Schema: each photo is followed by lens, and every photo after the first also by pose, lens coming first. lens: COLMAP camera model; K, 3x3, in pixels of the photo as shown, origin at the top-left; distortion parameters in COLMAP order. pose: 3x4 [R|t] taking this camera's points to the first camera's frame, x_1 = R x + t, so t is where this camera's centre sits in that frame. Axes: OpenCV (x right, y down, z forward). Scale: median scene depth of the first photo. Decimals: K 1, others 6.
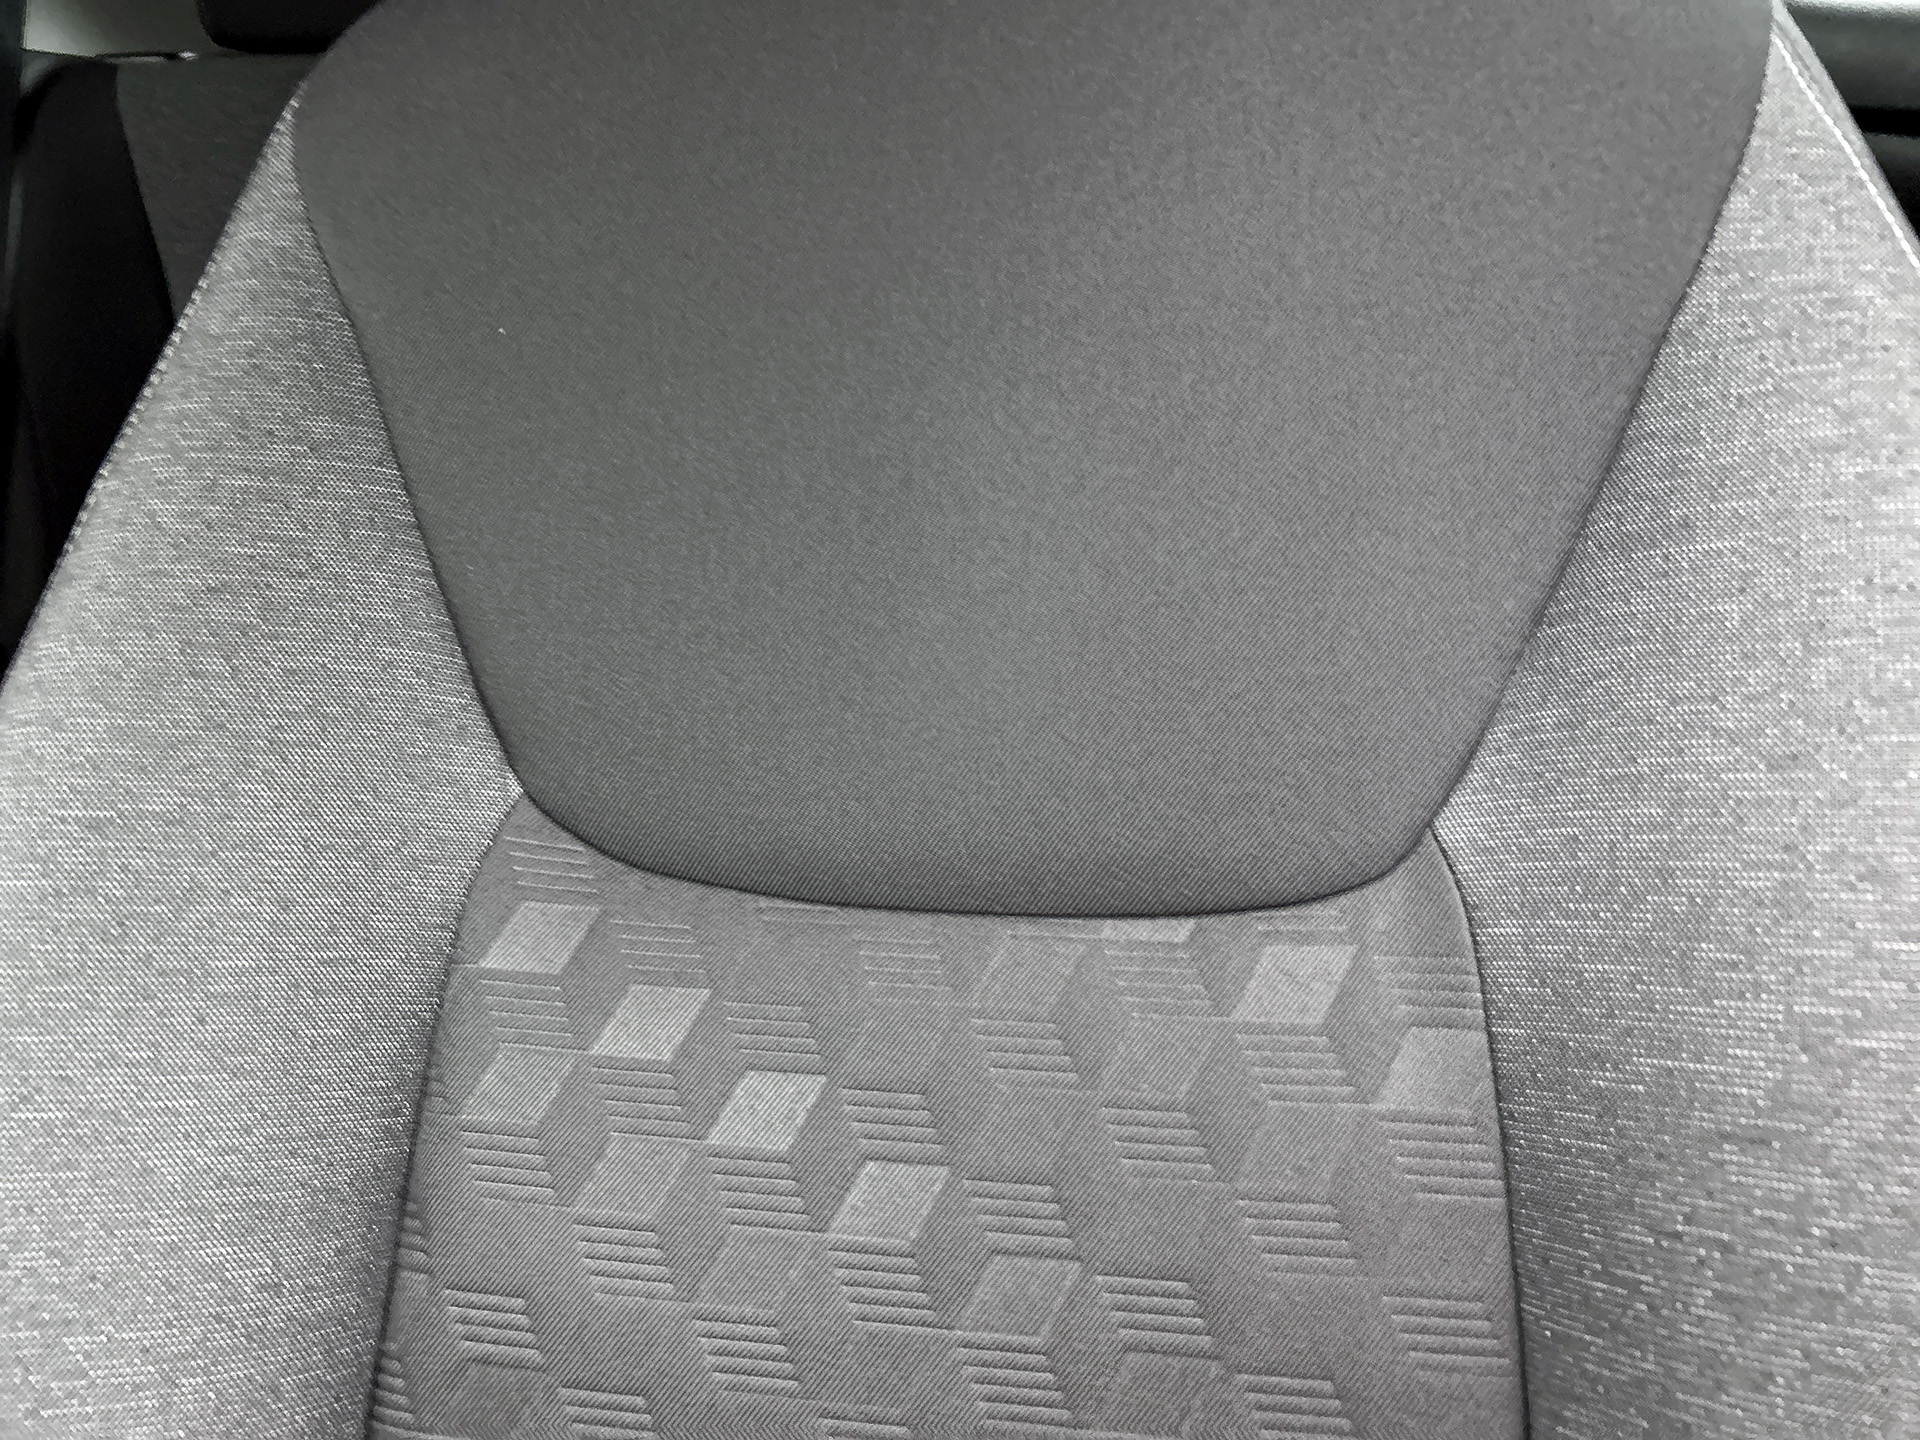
lens RADIAL K [[1463.7, 0, 988.7], [0, 1463.7, 712.0], [0, 0, 1]] dist [-0.006487, -0.010933]
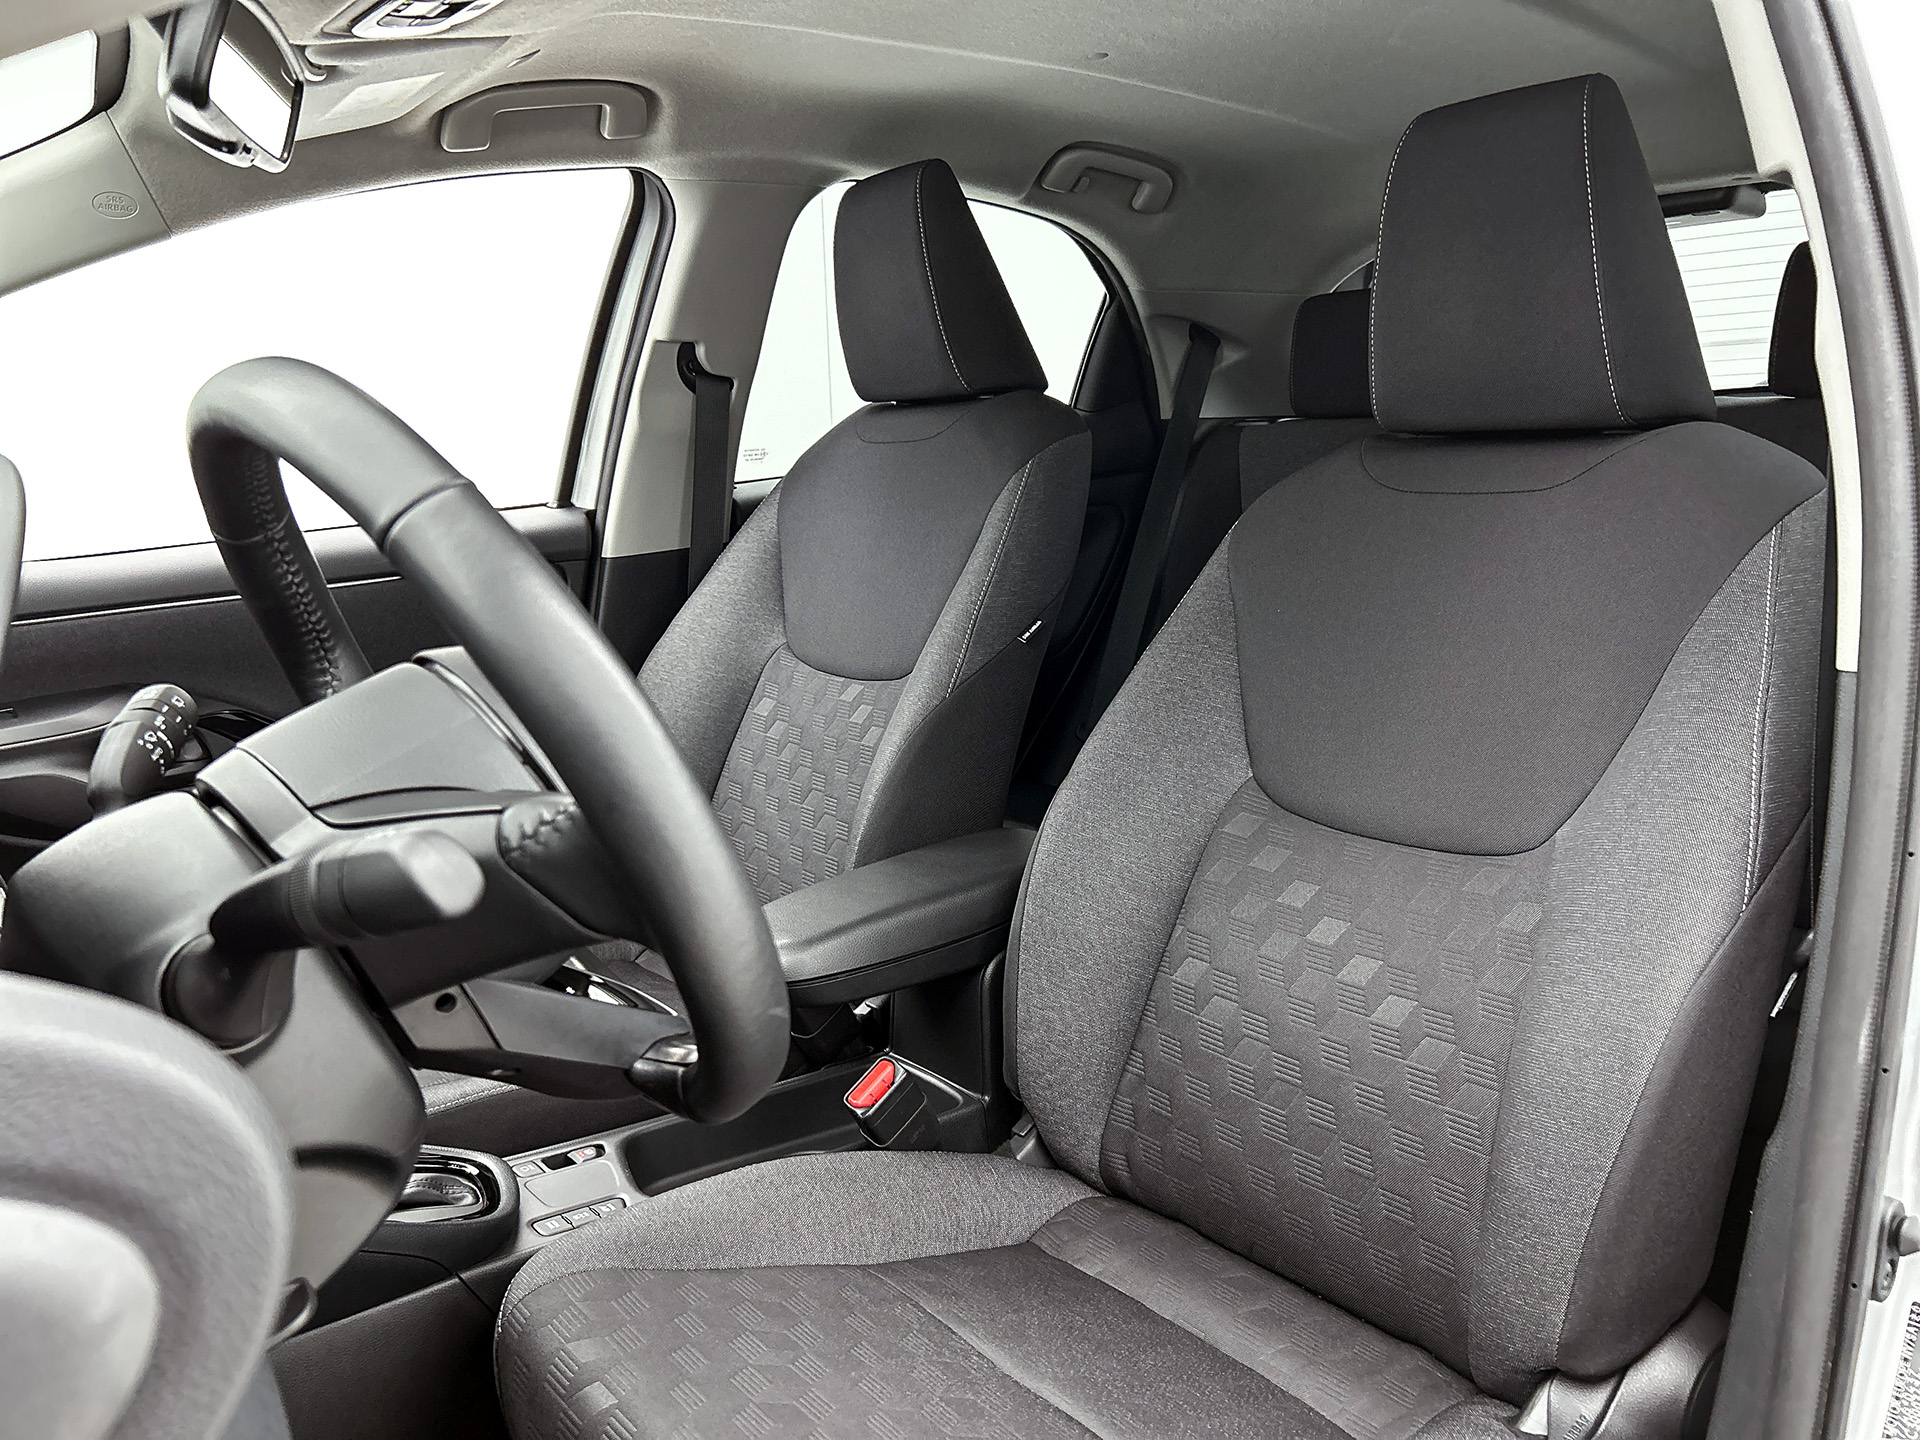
lens RADIAL K [[1463.7, 0, 988.7], [0, 1463.7, 712.0], [0, 0, 1]] dist [-0.006487, -0.010933]
pose [[0.747355, 0.116430, -0.654144, 1.109254], [-0.203986, 0.977187, -0.059124, 0.204247], [0.632337, 0.177623, 0.754056, -1.422536]]
